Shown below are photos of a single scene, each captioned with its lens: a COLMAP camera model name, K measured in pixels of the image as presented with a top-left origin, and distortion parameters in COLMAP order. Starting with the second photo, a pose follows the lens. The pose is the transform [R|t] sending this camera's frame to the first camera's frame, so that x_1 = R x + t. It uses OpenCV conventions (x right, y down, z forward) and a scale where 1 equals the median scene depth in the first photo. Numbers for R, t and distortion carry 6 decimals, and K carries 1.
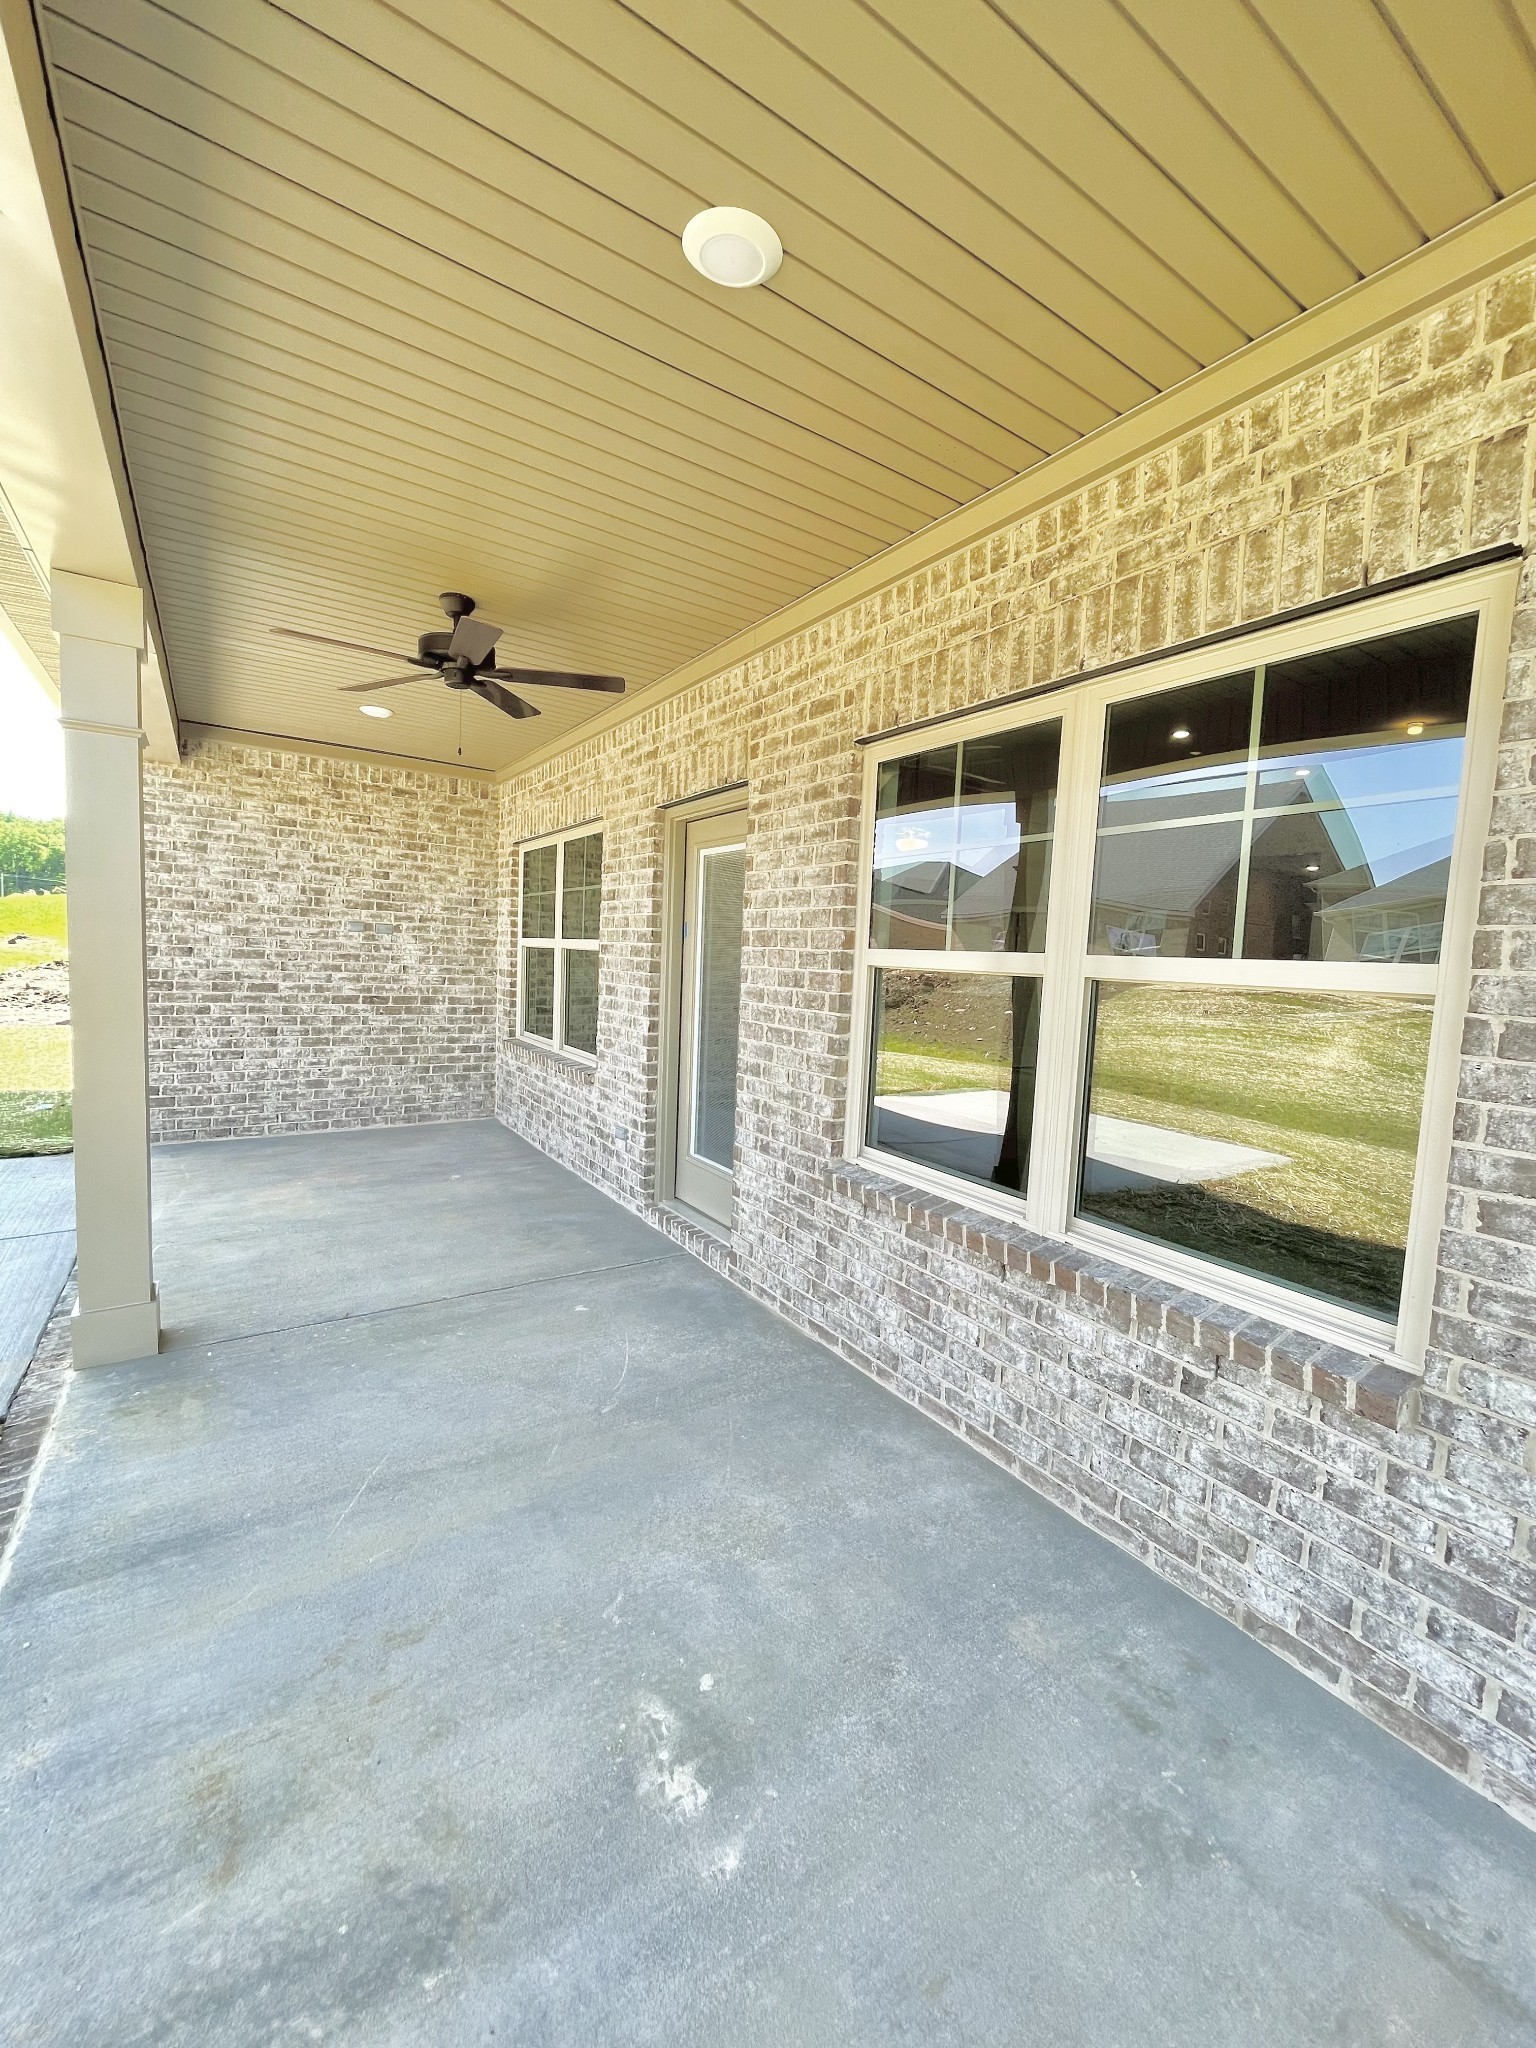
lens RADIAL K [[822.5, 0, 766.5], [0, 822.5, 1027.1], [0, 0, 1]] dist [-0.003431, -0.000487]
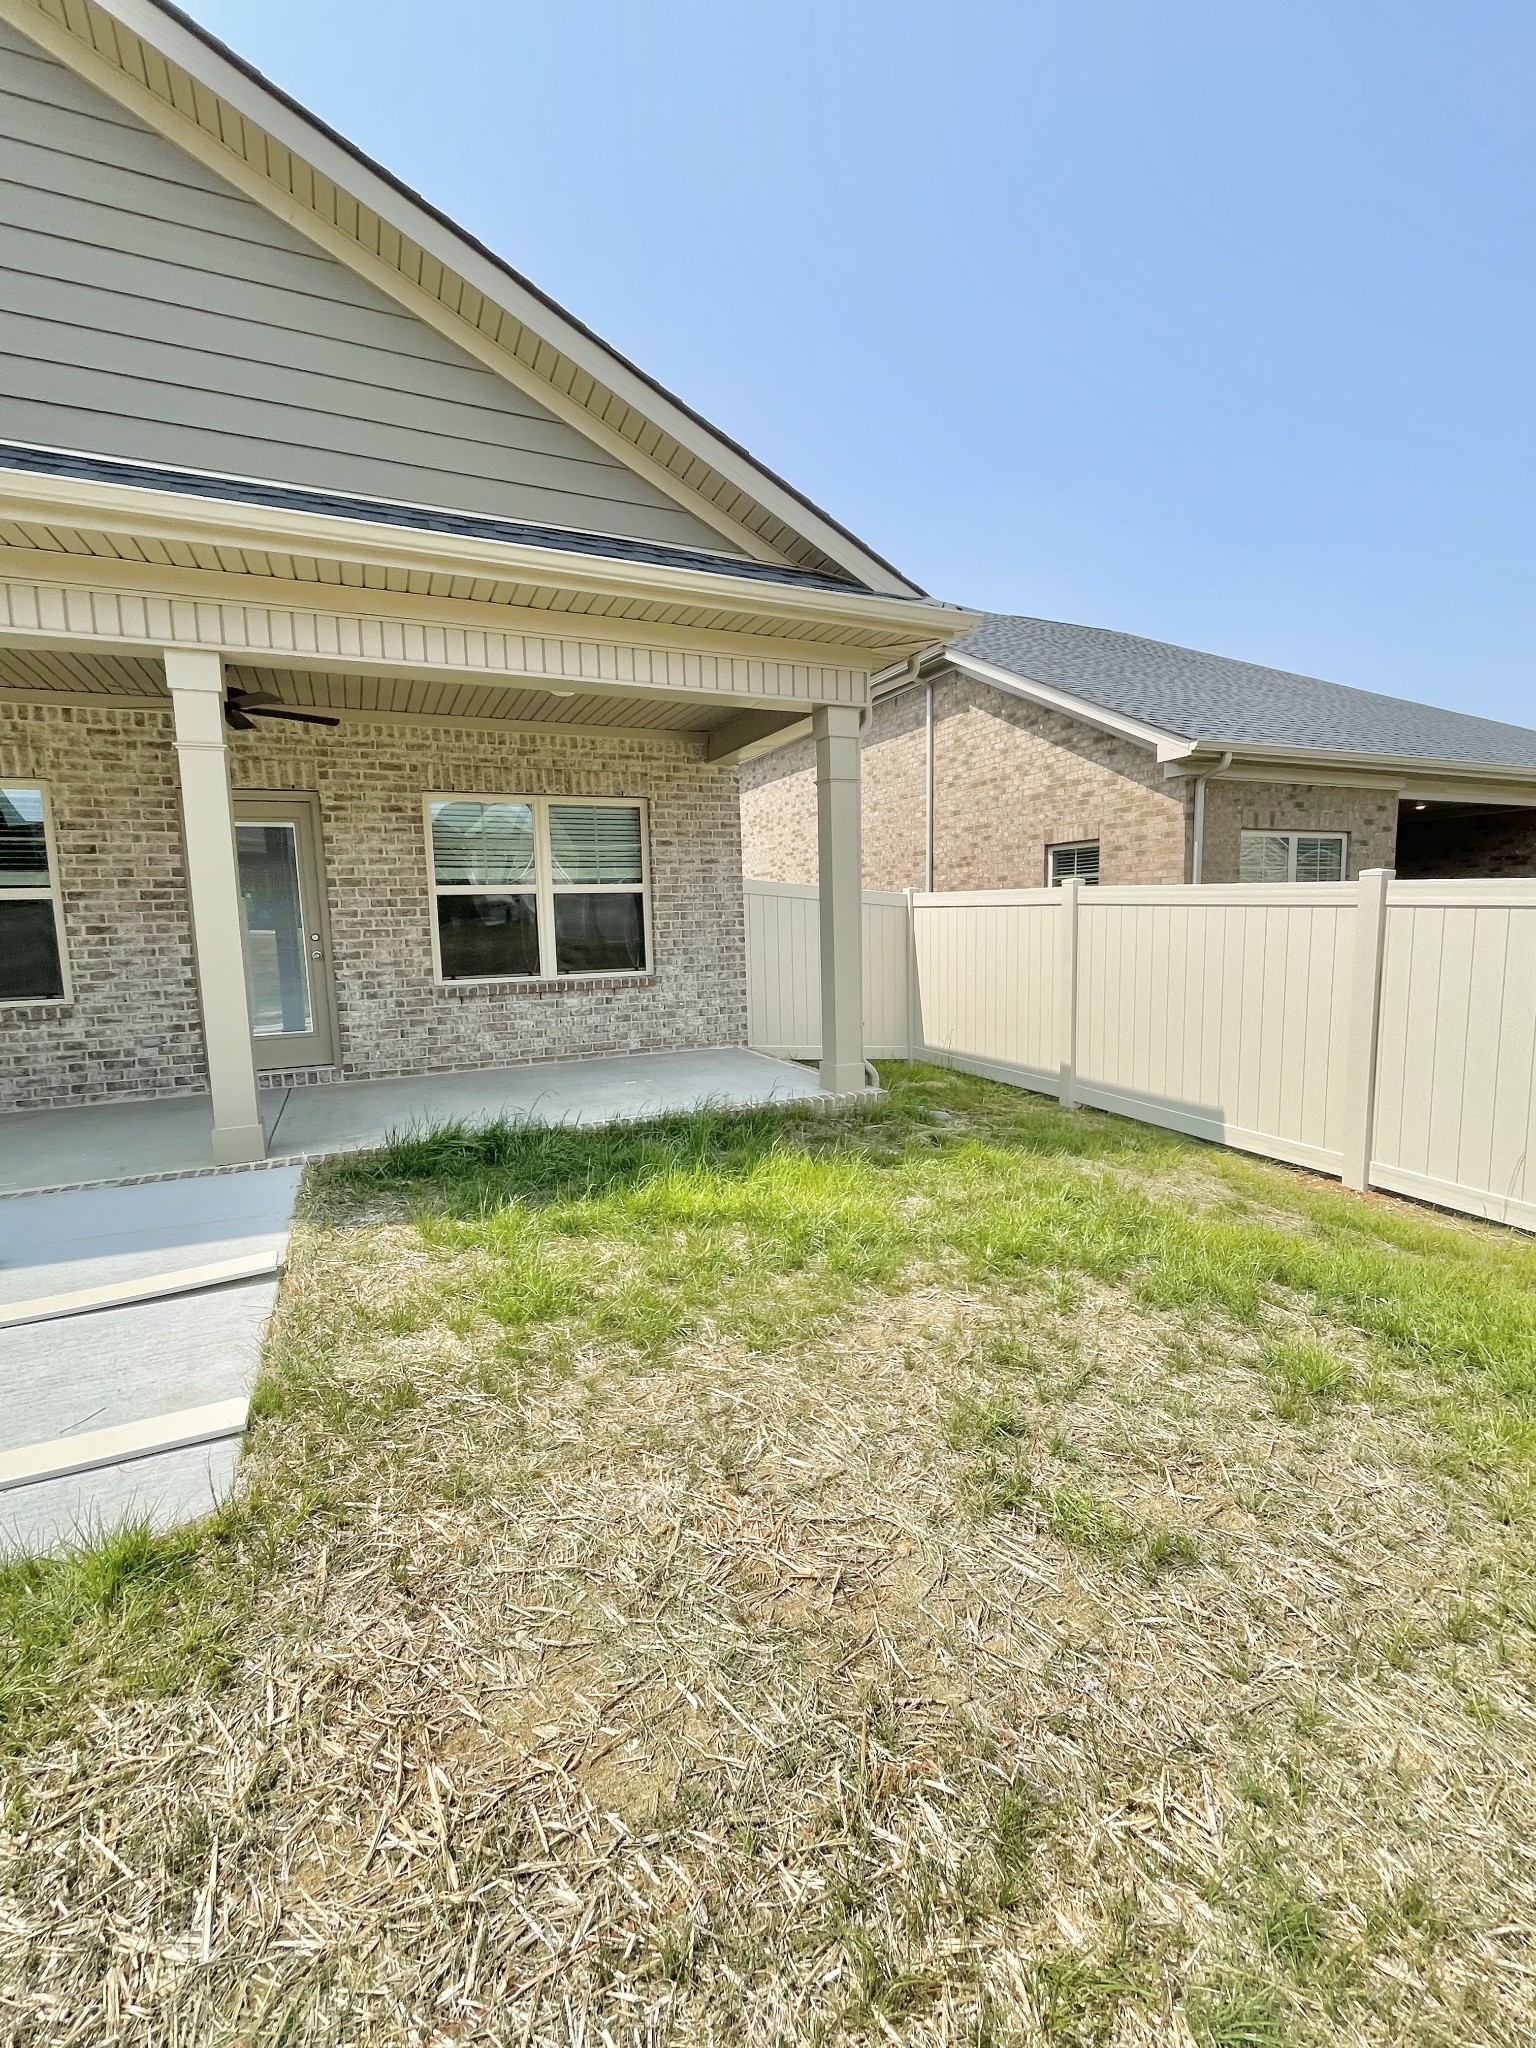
lens RADIAL K [[822.5, 0, 769.5], [0, 822.5, 1013.9], [0, 0, 1]] dist [-0.003431, -0.000487]
pose [[0.166006, -0.174944, 0.970483, -1.921283], [0.114504, 0.980901, 0.157235, -0.002412], [-0.979454, 0.085022, 0.182867, -0.243563]]
